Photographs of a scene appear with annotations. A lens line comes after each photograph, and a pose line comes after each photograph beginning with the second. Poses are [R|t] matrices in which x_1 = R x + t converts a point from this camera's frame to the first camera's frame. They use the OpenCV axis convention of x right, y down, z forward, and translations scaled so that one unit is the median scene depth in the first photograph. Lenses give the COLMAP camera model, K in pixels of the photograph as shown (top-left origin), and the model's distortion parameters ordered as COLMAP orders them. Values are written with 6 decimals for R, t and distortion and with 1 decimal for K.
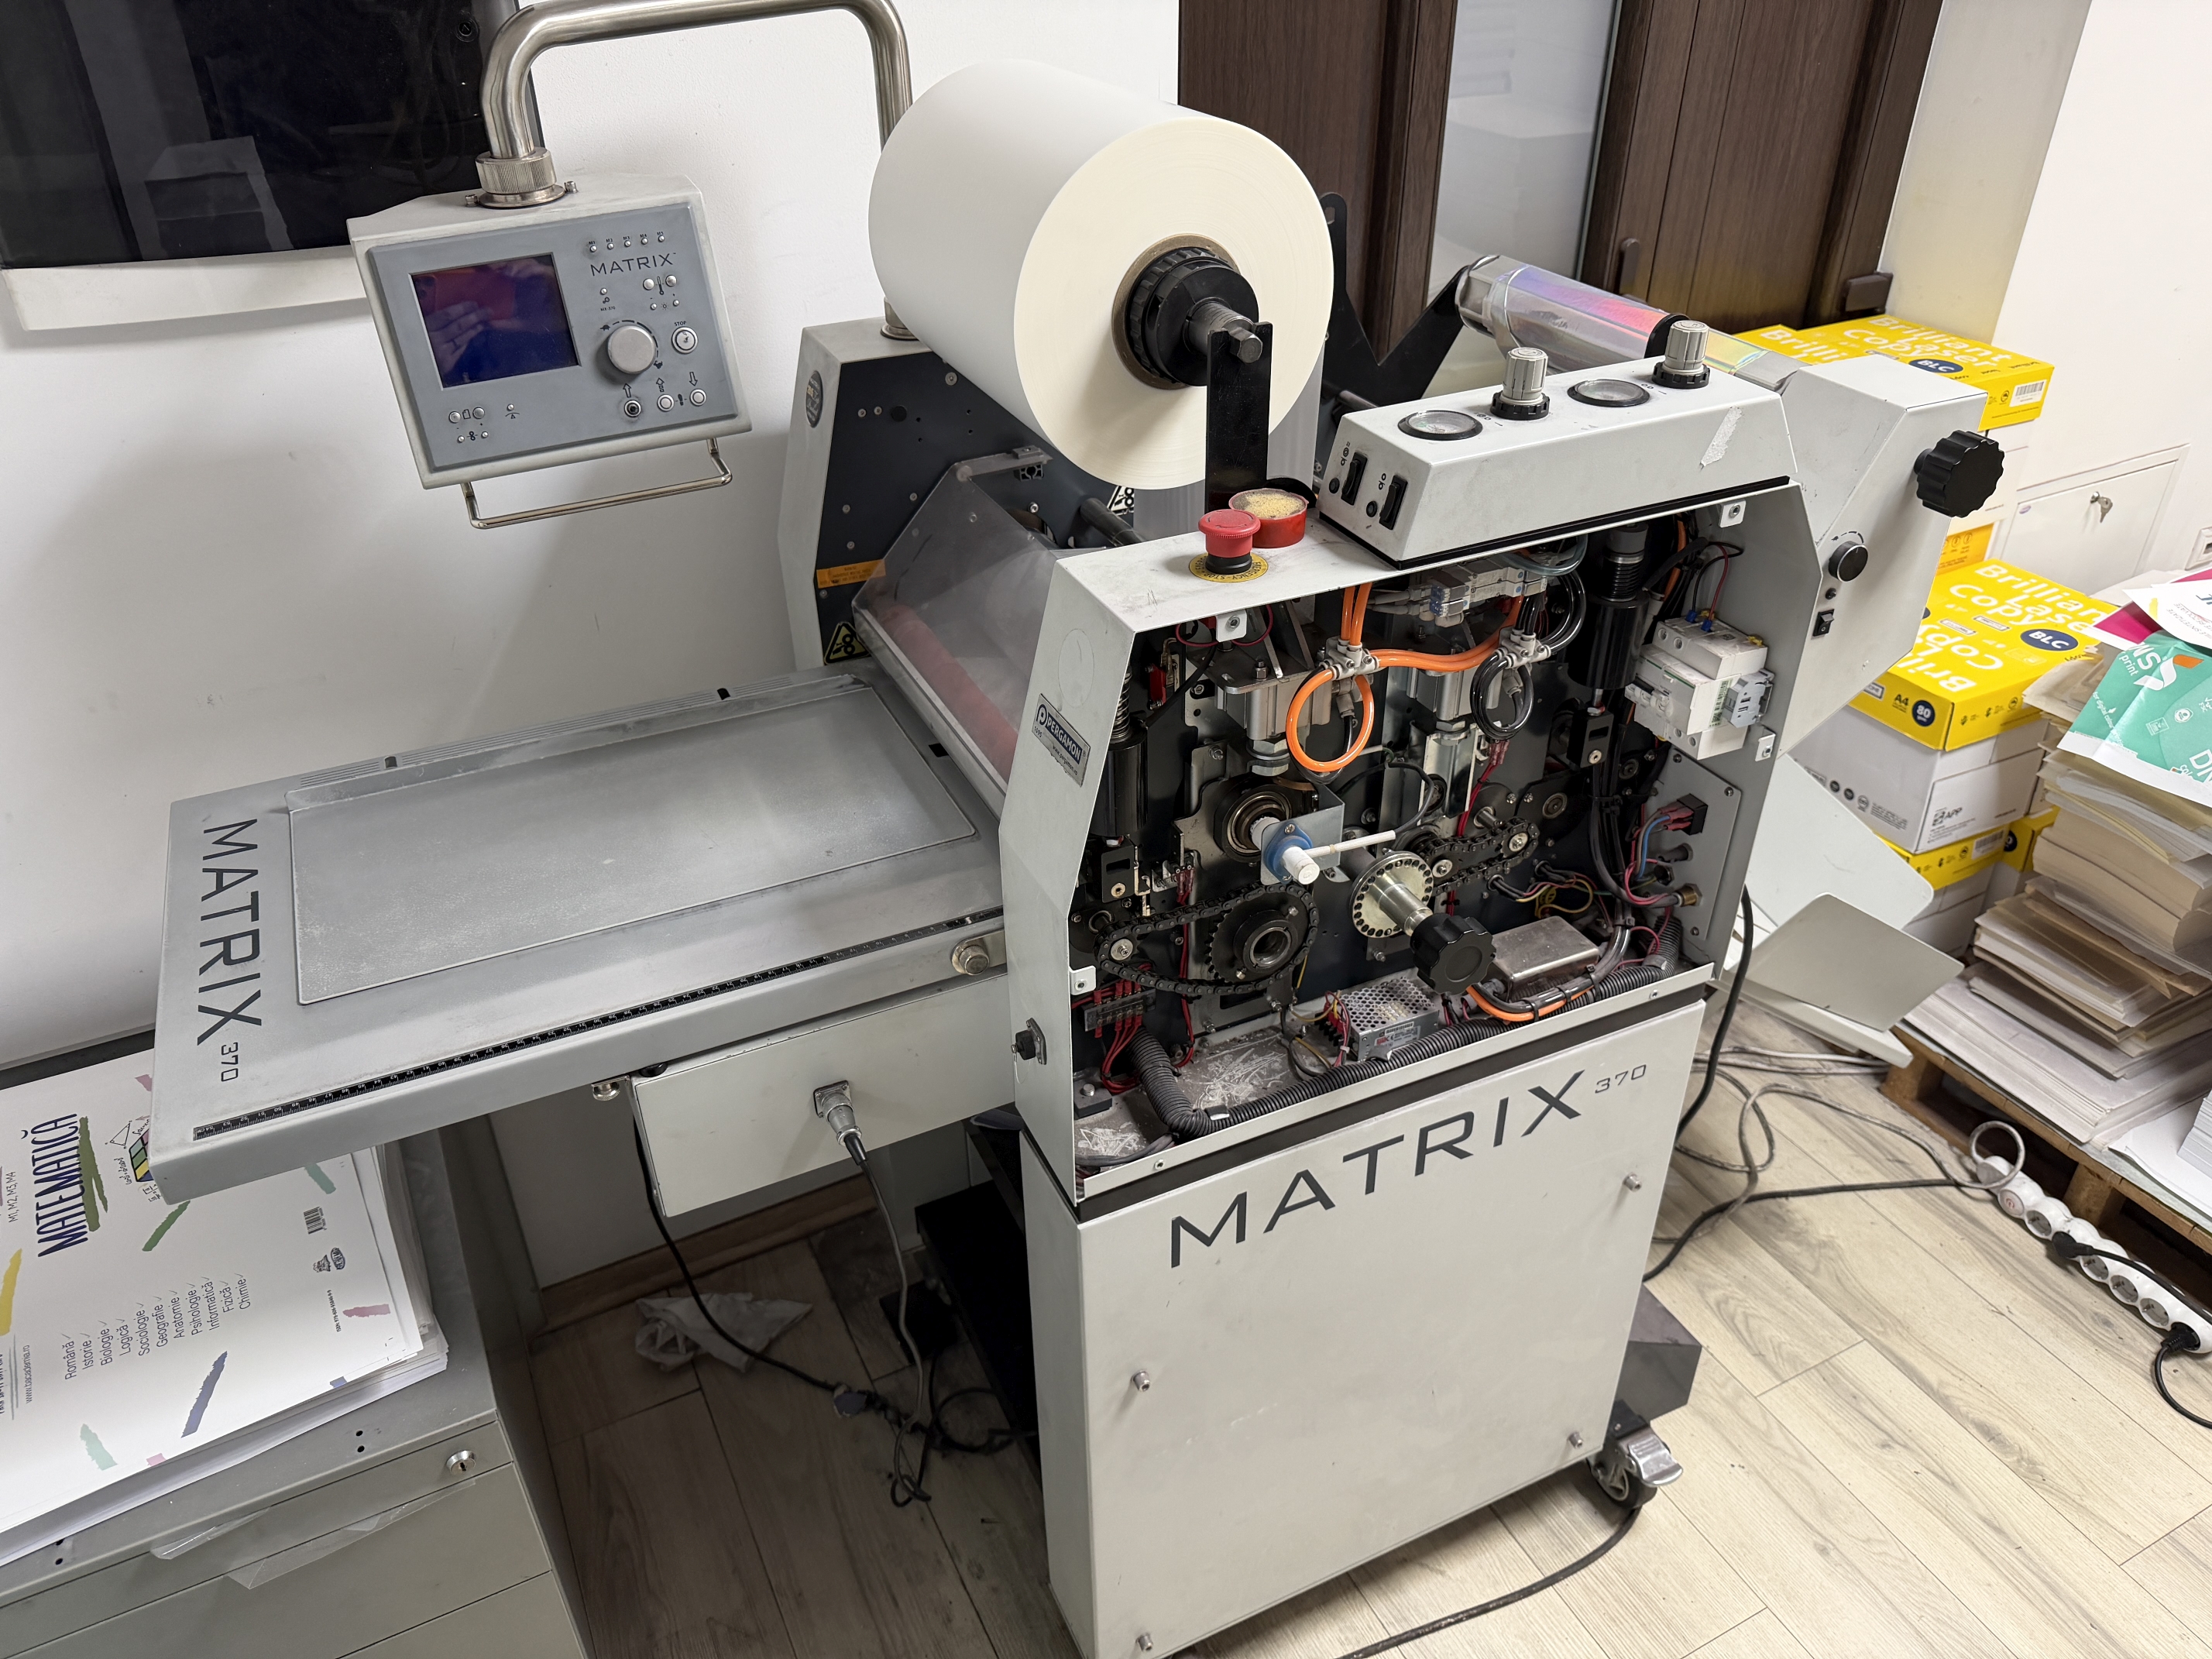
lens RADIAL K [[1574.0, 0, 1098.7], [0, 1574.0, 828.3], [0, 0, 1]] dist [0.026855, -0.039203]
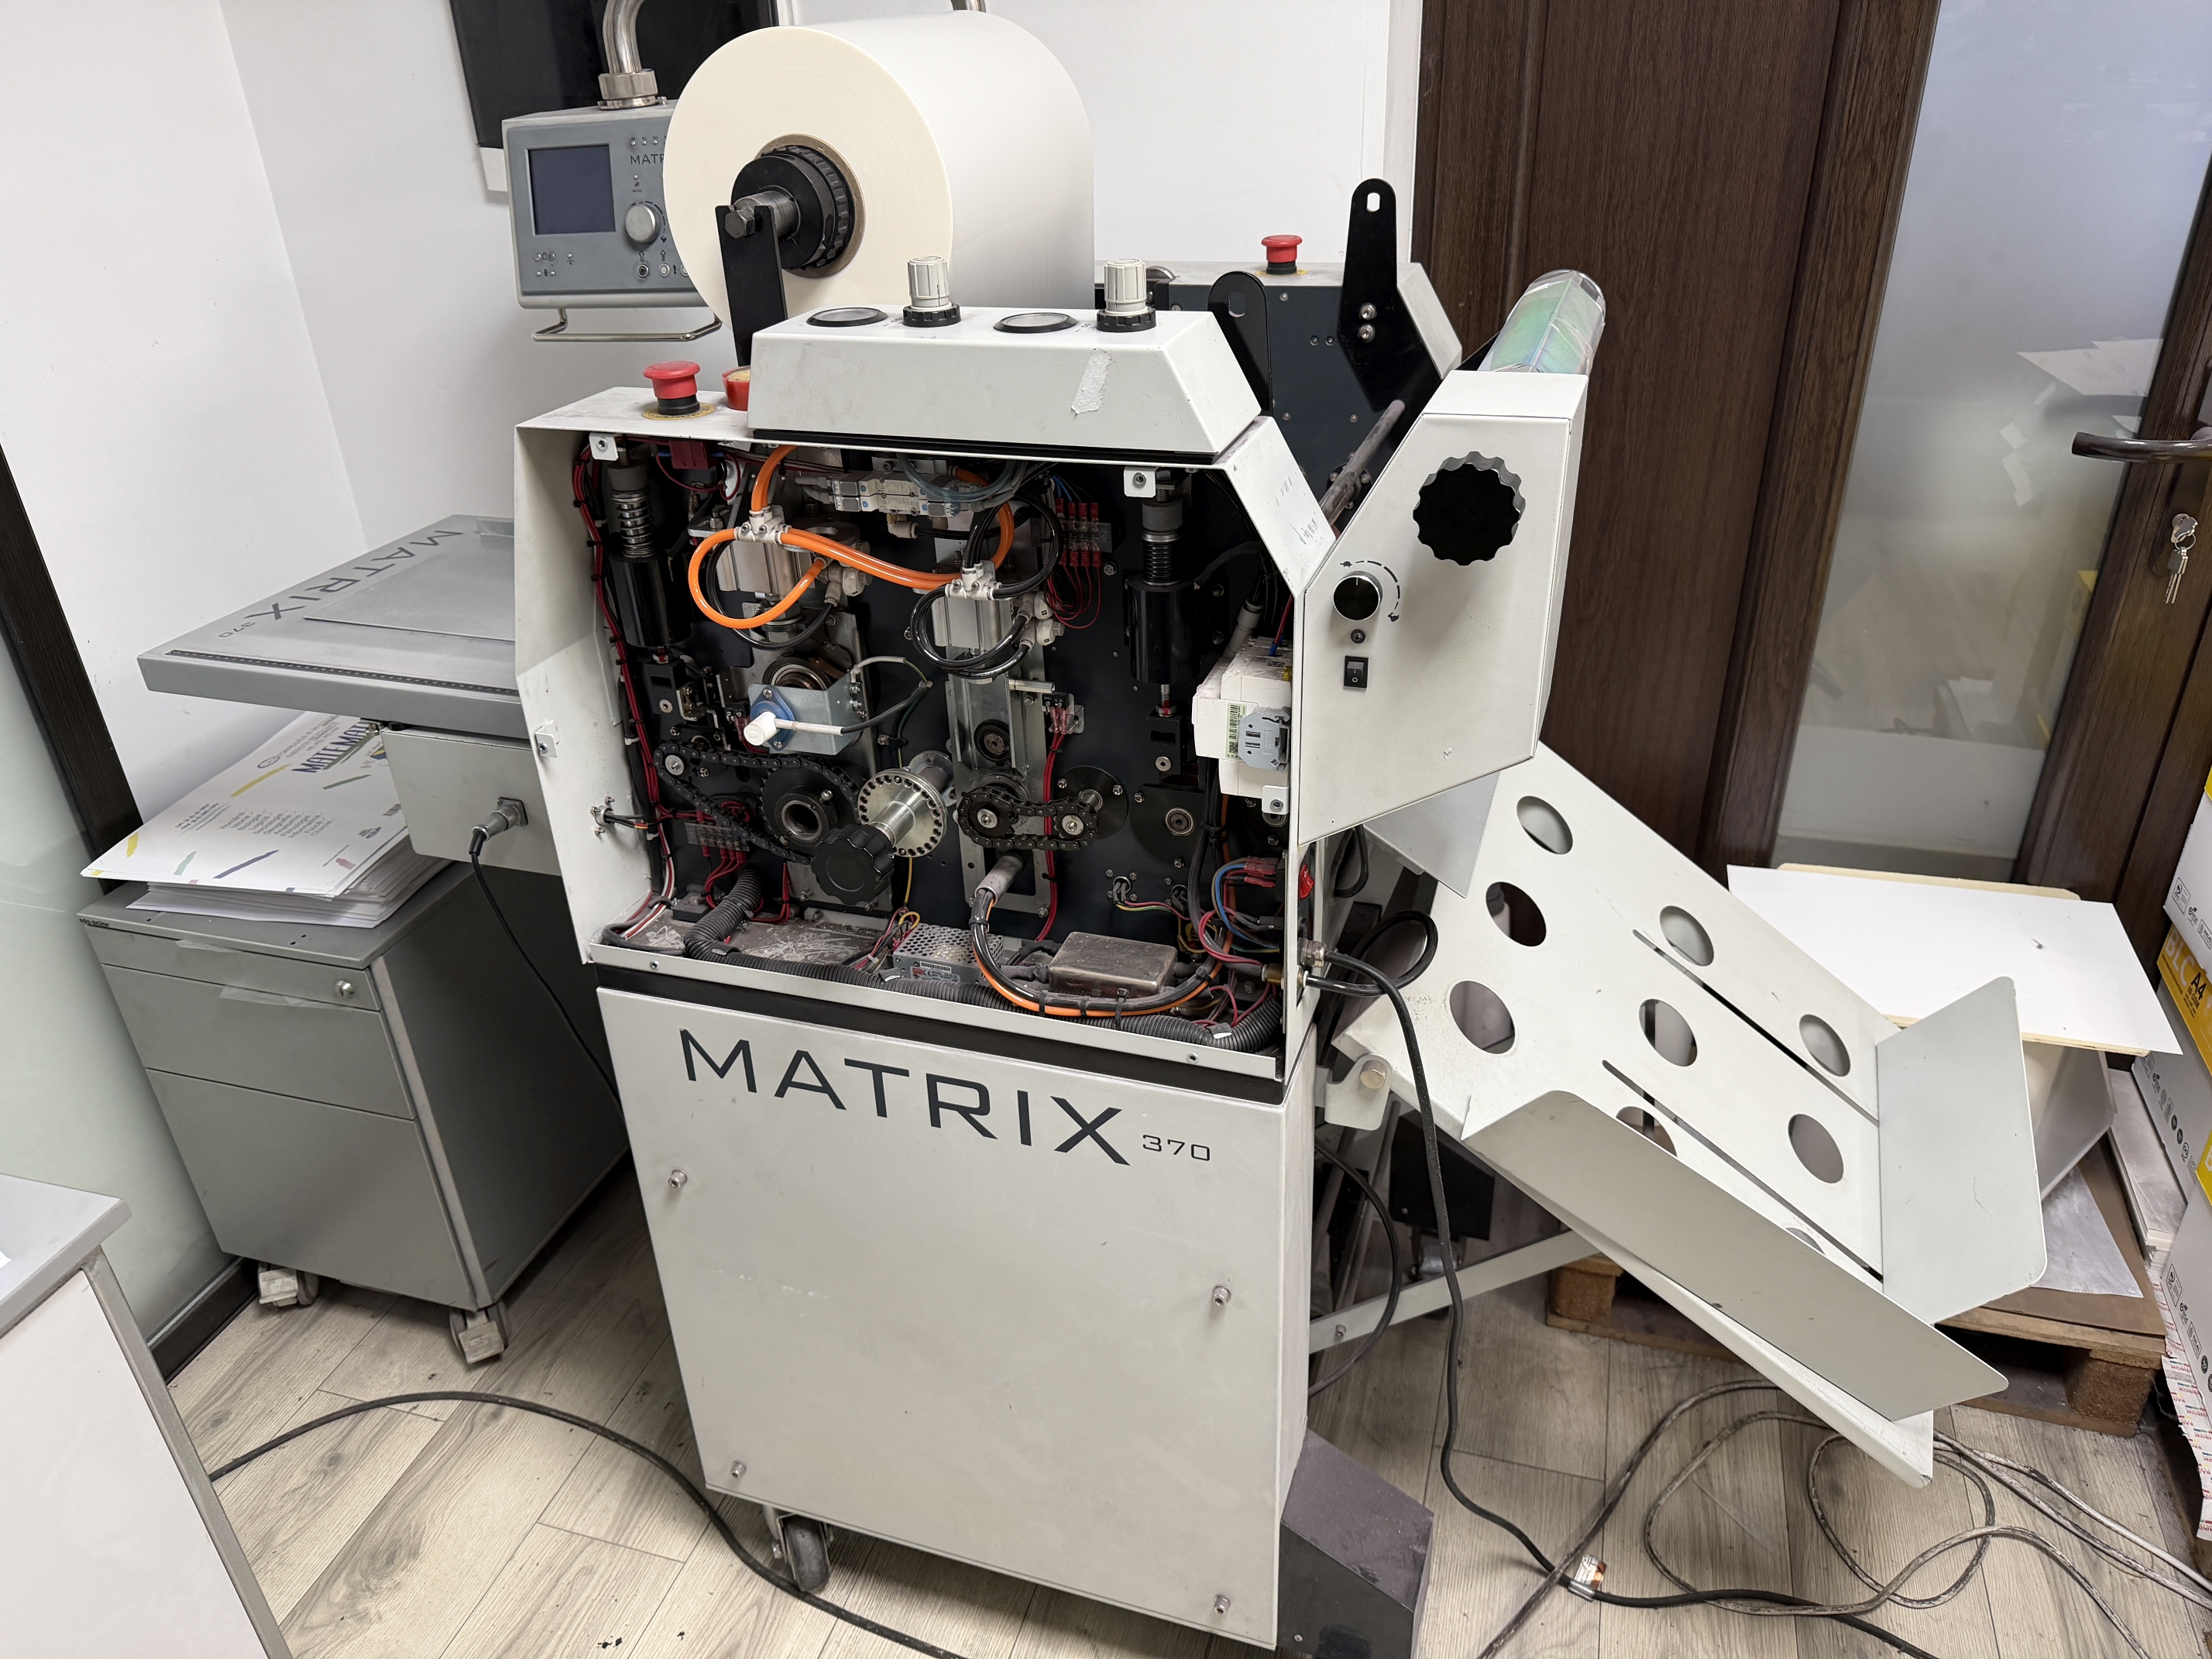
lens RADIAL K [[1574.0, 0, 1094.3], [0, 1574.0, 831.7], [0, 0, 1]] dist [0.026855, -0.039203]
pose [[0.721448, 0.321125, -0.613508, 0.860264], [-0.354470, 0.932354, 0.071181, -0.059281], [0.594865, 0.166117, 0.786474, 0.271491]]
